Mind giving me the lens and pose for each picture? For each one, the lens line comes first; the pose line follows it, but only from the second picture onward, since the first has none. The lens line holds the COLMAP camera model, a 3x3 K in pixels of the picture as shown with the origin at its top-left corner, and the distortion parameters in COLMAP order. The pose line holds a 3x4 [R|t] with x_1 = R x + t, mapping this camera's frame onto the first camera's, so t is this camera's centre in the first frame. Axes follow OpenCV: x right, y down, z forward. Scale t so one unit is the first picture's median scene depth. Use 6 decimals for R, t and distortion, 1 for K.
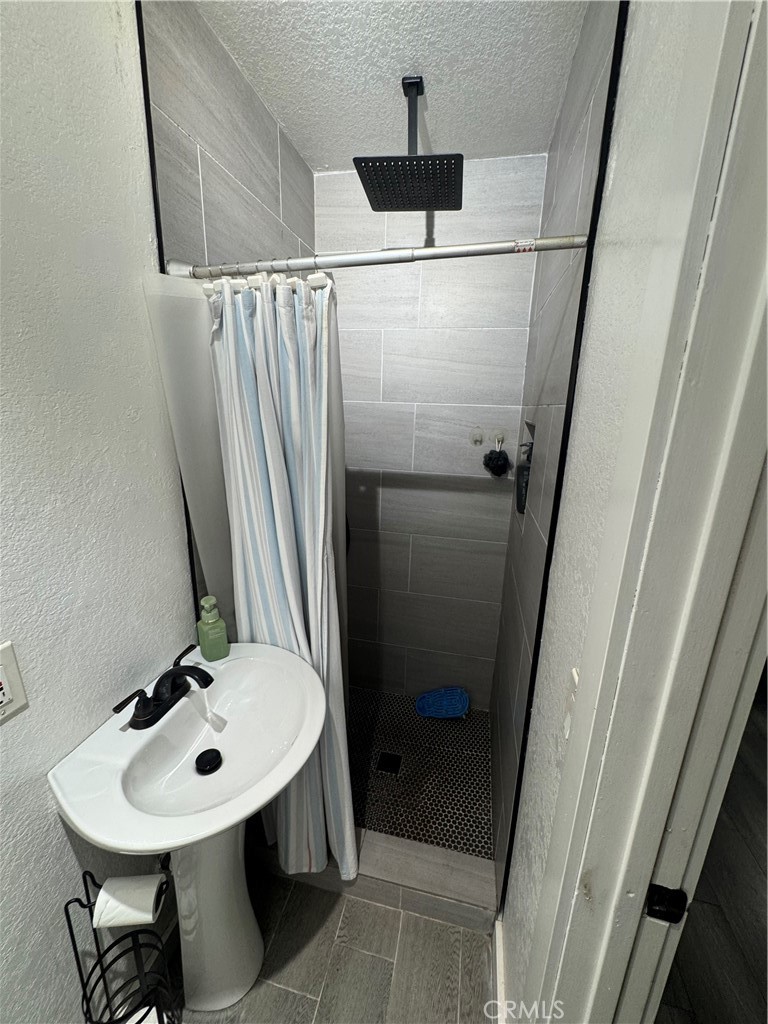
lens RADIAL K [[411.7, 0, 381.9], [0, 411.7, 511.4], [0, 0, 1]] dist [-0.000512, -0.000246]
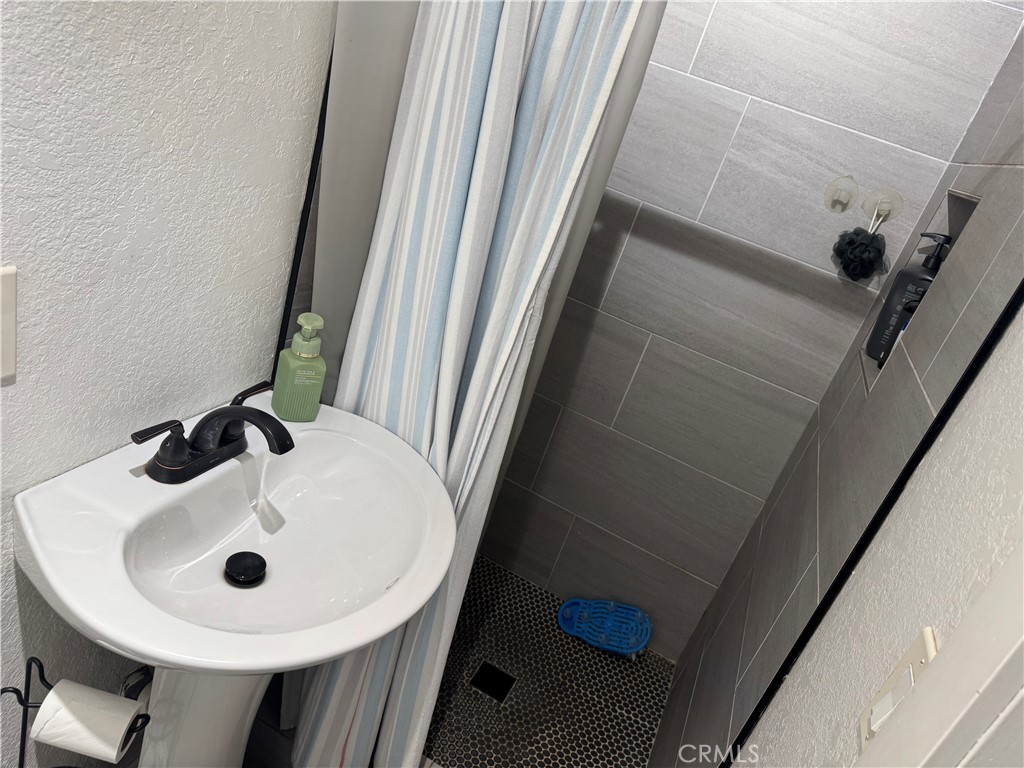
lens RADIAL K [[733.7, 0, 506.2], [0, 733.7, 384.5], [0, 0, 1]] dist [0.032149, -0.031773]
pose [[0.945768, 0.321137, -0.048930, -0.081823], [-0.310767, 0.938322, 0.151575, 0.059509], [0.094589, -0.128148, 0.987234, -0.003825]]
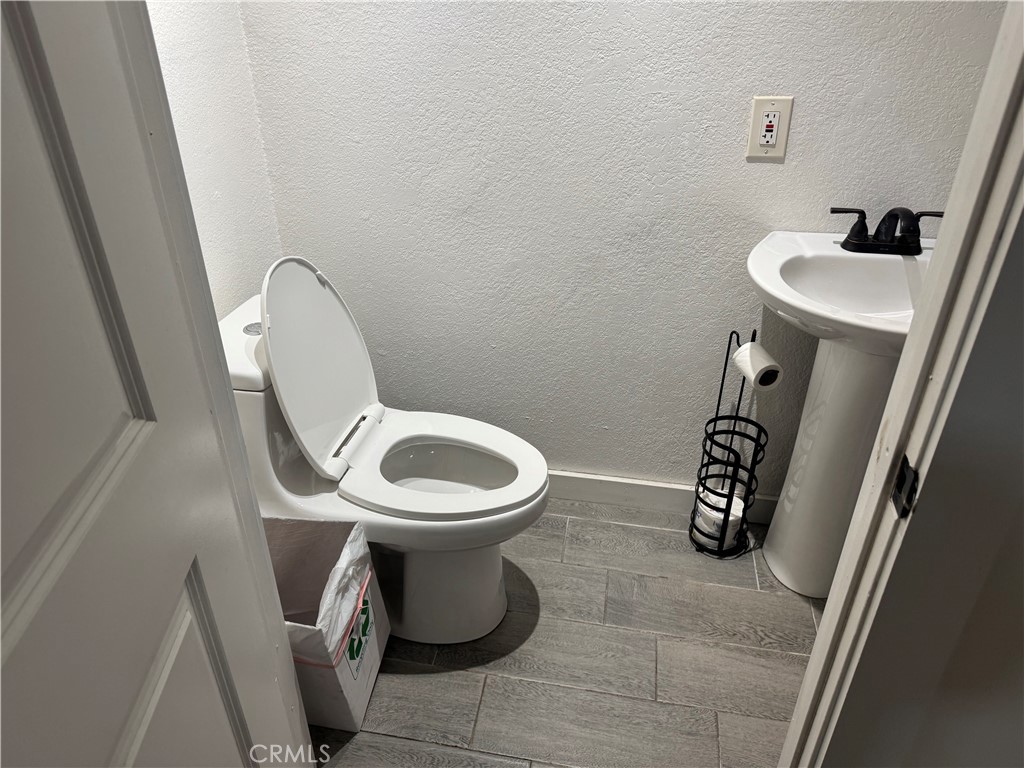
lens RADIAL K [[733.7, 0, 506.2], [0, 733.7, 384.5], [0, 0, 1]] dist [0.032149, -0.031773]
pose [[0.041952, 0.486152, -0.872867, 0.906931], [-0.257582, 0.849366, 0.460683, 0.158229], [0.965345, 0.205509, 0.160856, -0.011309]]
